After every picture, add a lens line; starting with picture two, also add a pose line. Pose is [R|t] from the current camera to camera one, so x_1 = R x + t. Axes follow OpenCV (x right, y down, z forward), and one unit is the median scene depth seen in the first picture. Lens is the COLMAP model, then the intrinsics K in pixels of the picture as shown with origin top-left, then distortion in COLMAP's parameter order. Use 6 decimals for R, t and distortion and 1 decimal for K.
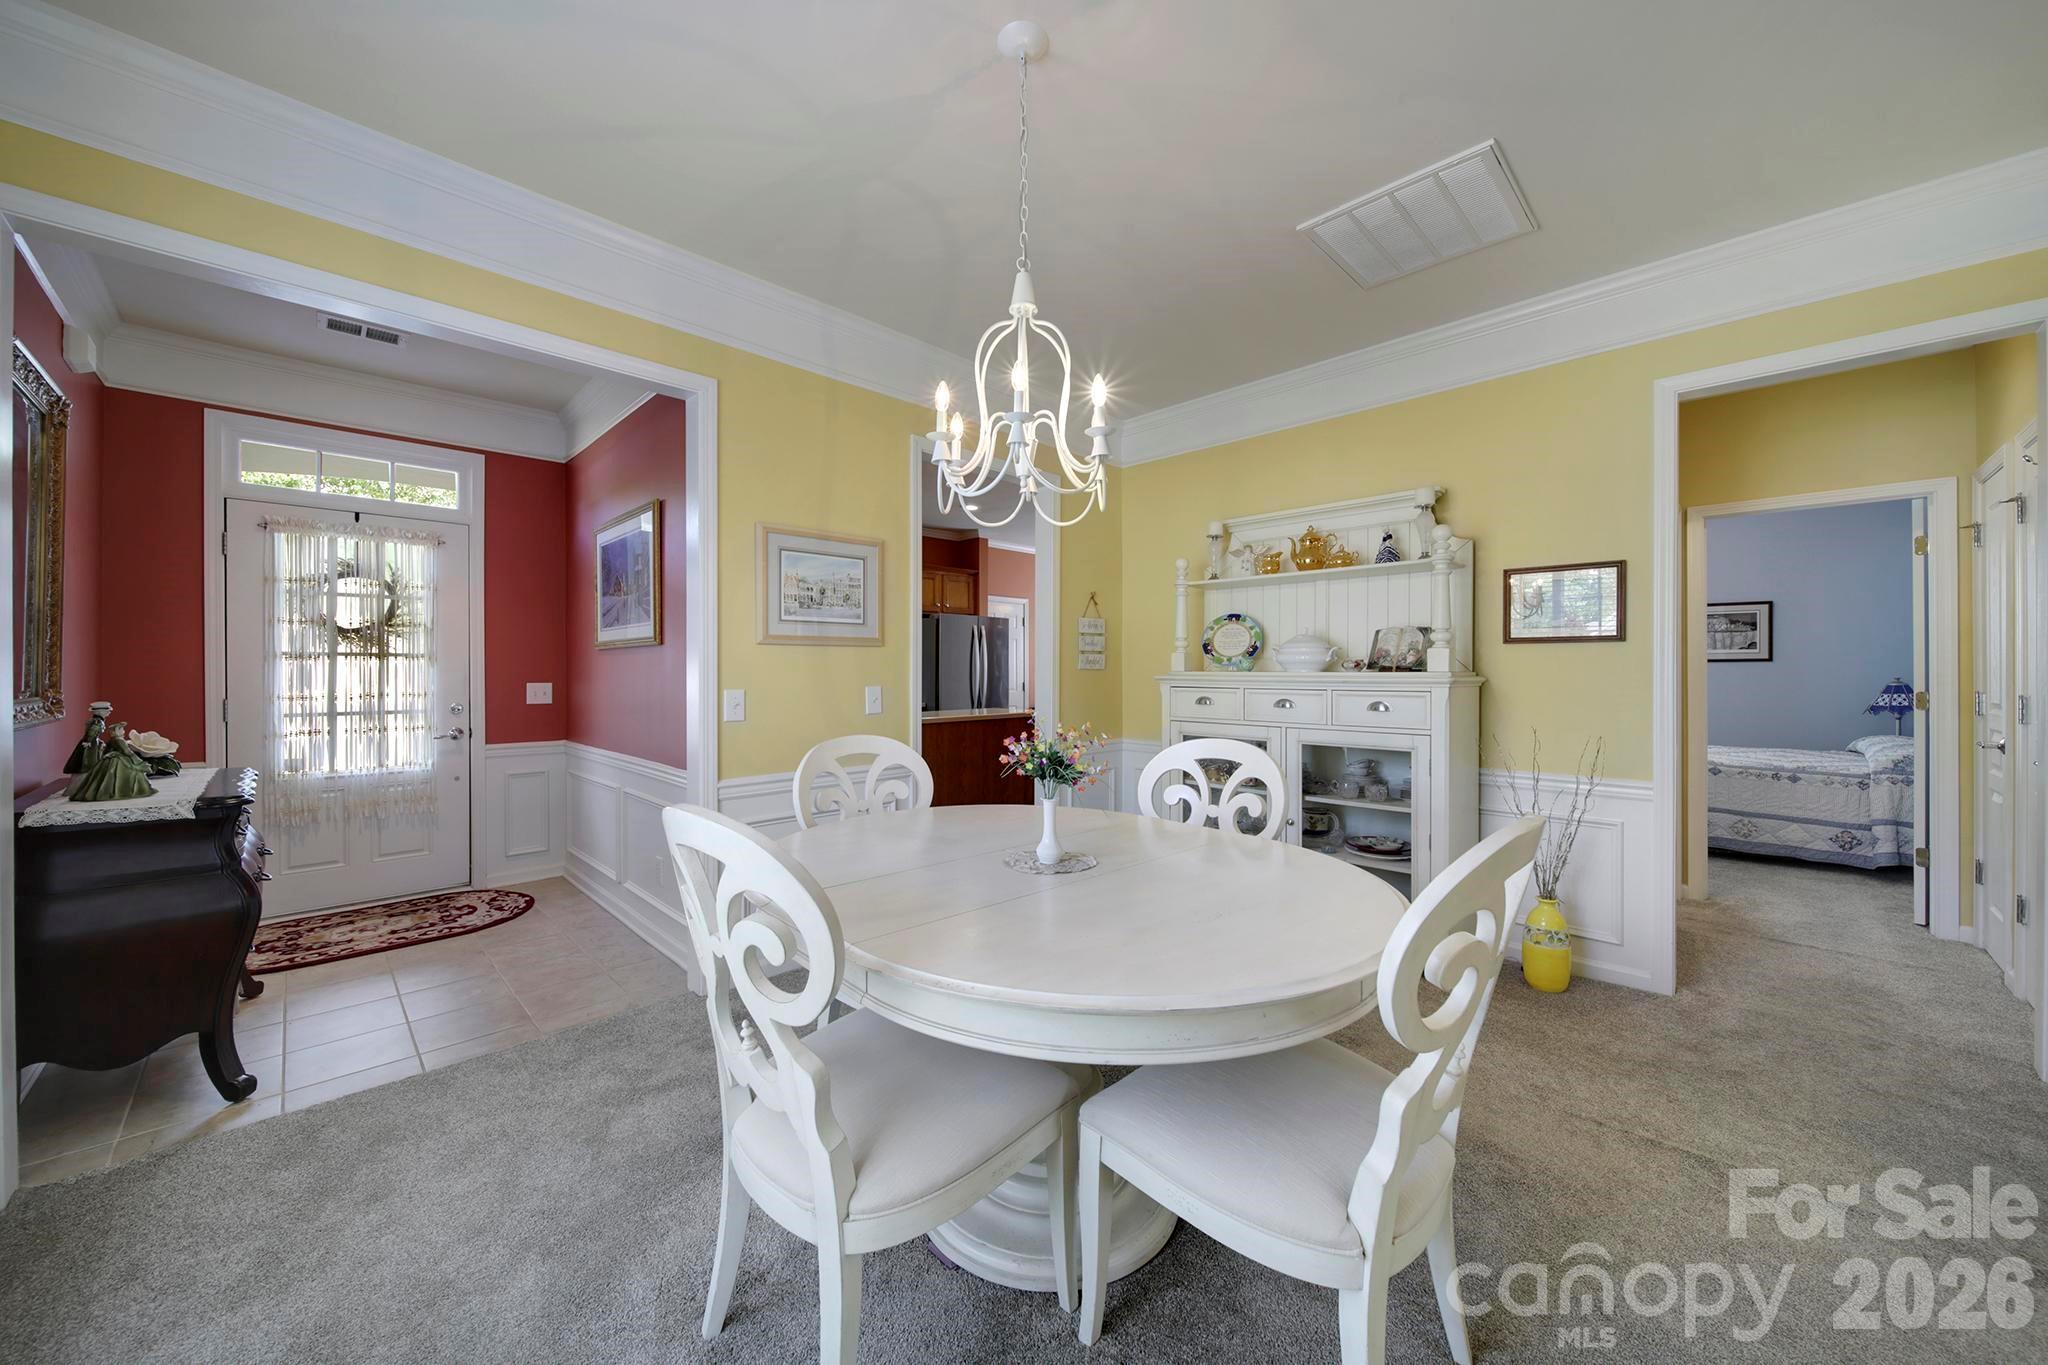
lens RADIAL K [[742.9, 0, 980.9], [0, 742.9, 668.6], [0, 0, 1]] dist [0.000675, -0.001289]
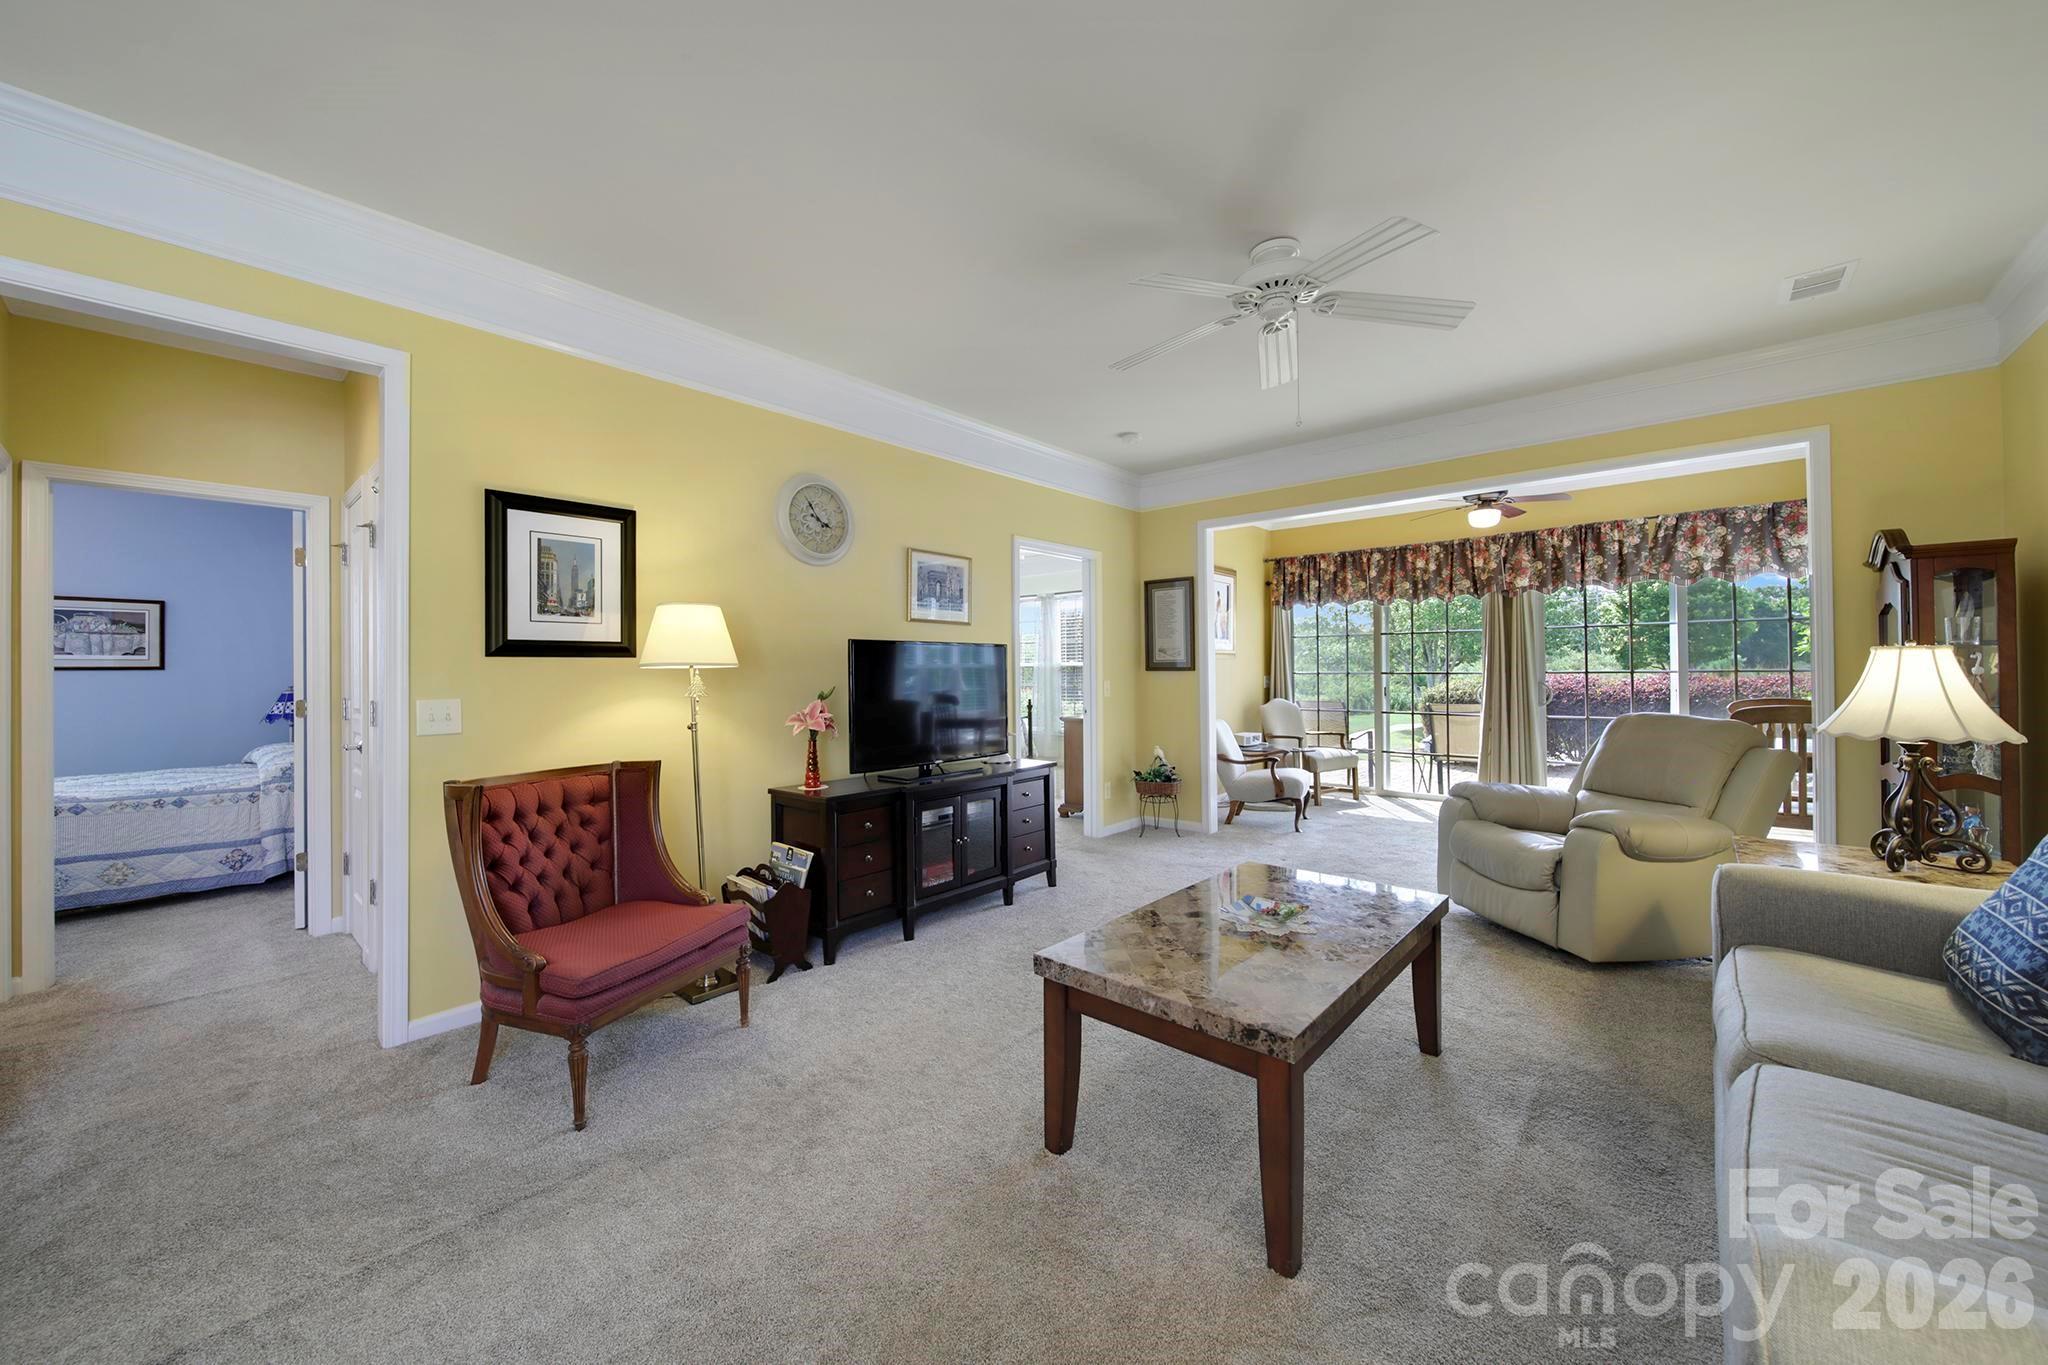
lens RADIAL K [[742.9, 0, 1035.4], [0, 742.9, 668.5], [0, 0, 1]] dist [0.000675, -0.001289]
pose [[-0.088076, 0.005609, 0.996098, 0.130298], [0.005738, 0.999970, -0.005124, -0.001167], [-0.996097, 0.005264, -0.088106, 0.065424]]
